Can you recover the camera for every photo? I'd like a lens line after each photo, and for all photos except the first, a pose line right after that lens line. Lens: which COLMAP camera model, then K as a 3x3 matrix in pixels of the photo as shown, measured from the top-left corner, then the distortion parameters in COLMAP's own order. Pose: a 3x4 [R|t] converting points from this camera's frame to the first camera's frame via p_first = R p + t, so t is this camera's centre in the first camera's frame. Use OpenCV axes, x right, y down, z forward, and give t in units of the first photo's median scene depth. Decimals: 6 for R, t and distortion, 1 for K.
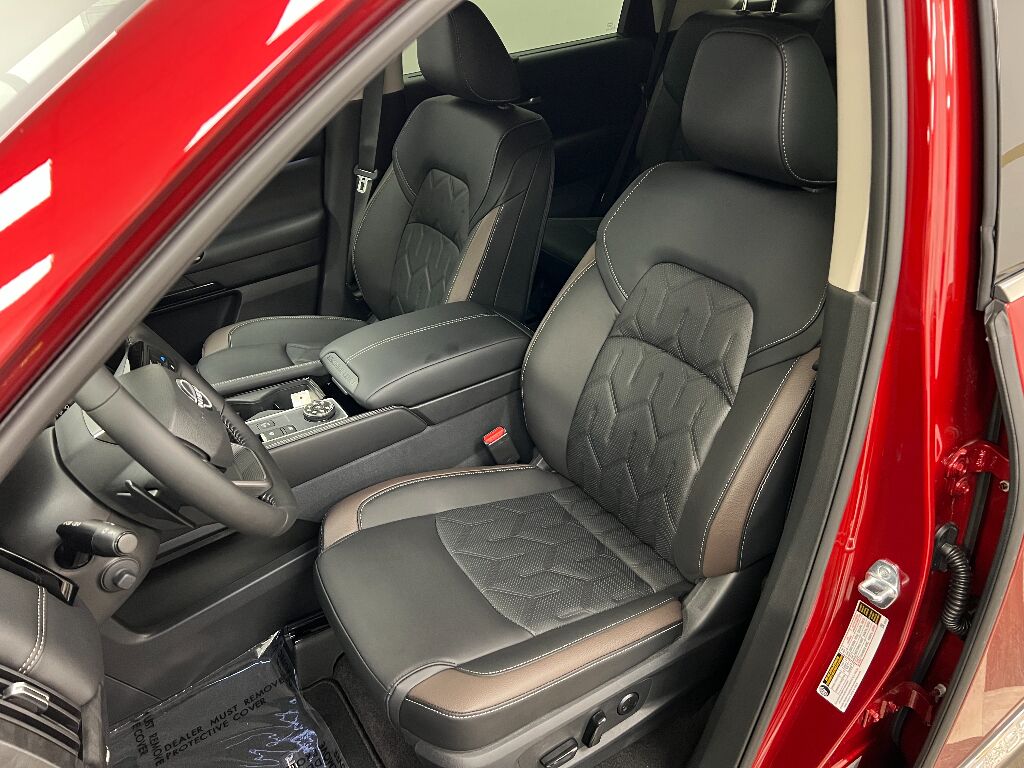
lens RADIAL K [[766.3, 0, 515.2], [0, 766.3, 387.6], [0, 0, 1]] dist [0.083179, -0.115315]
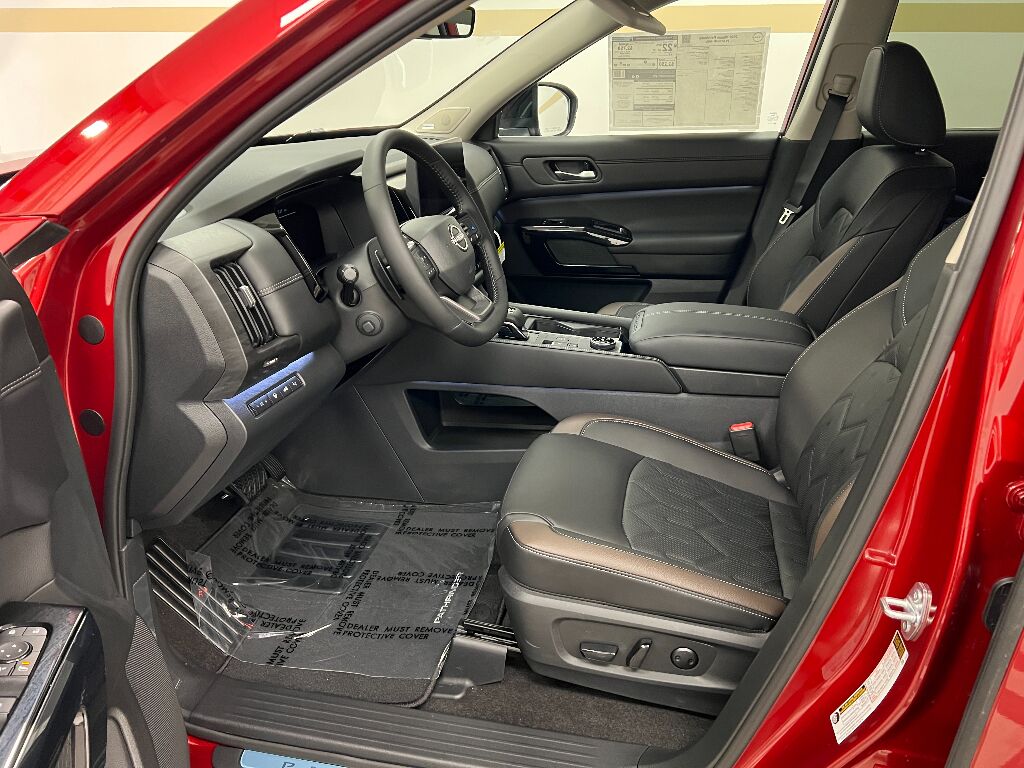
lens RADIAL K [[766.3, 0, 515.2], [0, 766.3, 387.6], [0, 0, 1]] dist [0.083179, -0.115315]
pose [[0.710596, 0.322185, -0.625500, 0.402226], [-0.398841, 0.916820, 0.019139, 0.118732], [0.579637, 0.235875, 0.779990, -0.006547]]
